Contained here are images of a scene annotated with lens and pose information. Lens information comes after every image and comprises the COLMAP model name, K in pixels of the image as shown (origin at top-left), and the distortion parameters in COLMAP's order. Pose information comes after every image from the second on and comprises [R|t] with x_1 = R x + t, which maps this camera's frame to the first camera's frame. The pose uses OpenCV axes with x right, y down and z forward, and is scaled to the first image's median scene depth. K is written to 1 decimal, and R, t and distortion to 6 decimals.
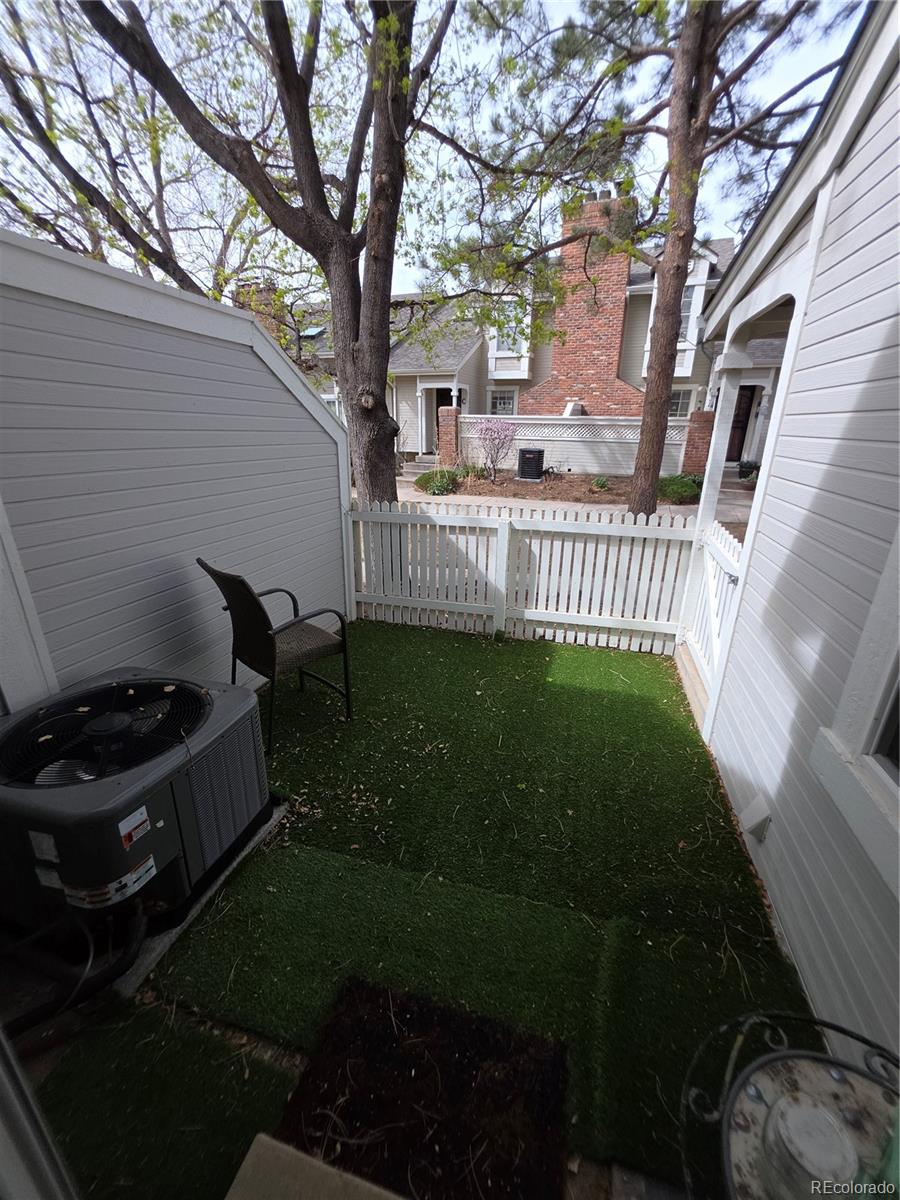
lens RADIAL K [[481.0, 0, 458.2], [0, 481.0, 594.4], [0, 0, 1]] dist [-0.000034, 0.000669]
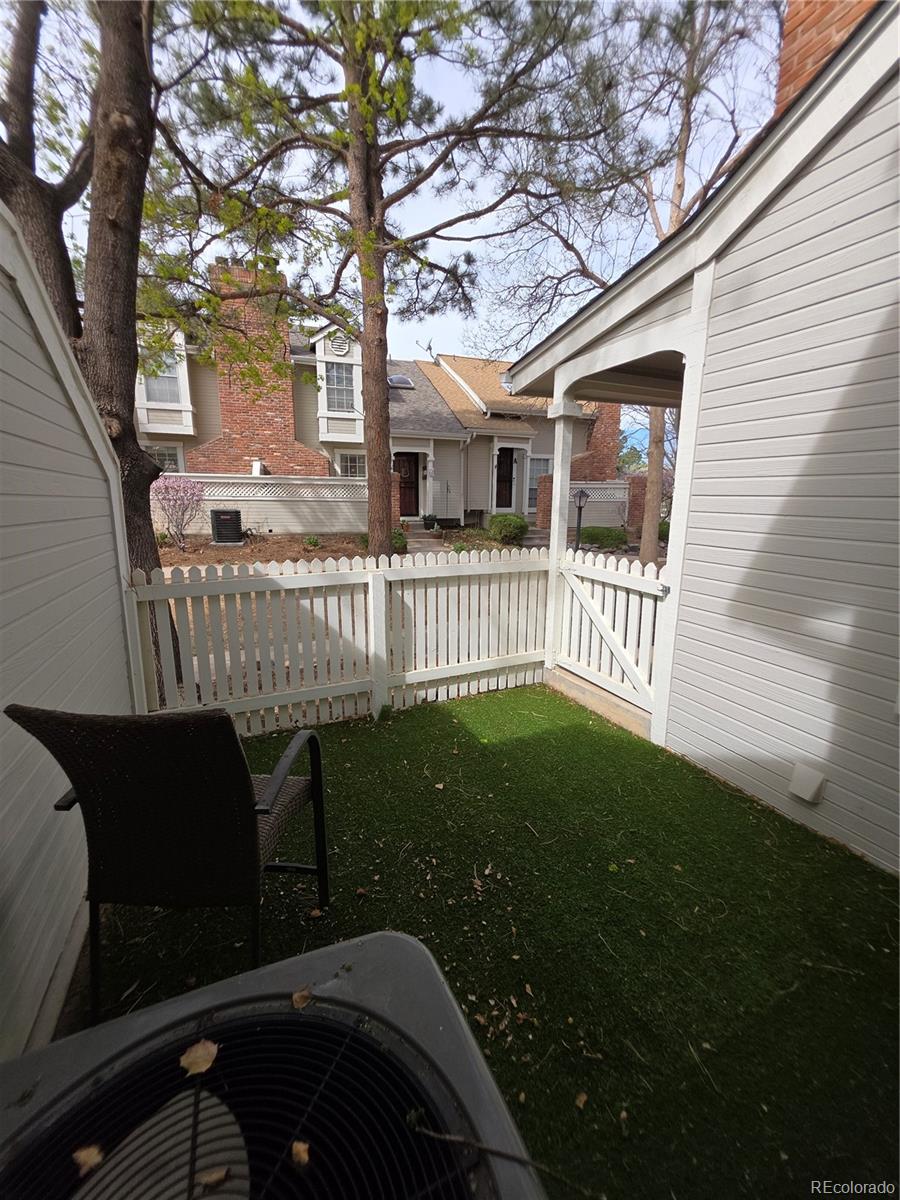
lens RADIAL K [[481.0, 0, 450.8], [0, 481.0, 595.8], [0, 0, 1]] dist [-0.000034, 0.000669]
pose [[0.768469, -0.135754, 0.625322, -0.309911], [0.214254, 0.975417, -0.051544, -0.040548], [-0.602952, 0.173588, 0.778663, 0.265801]]
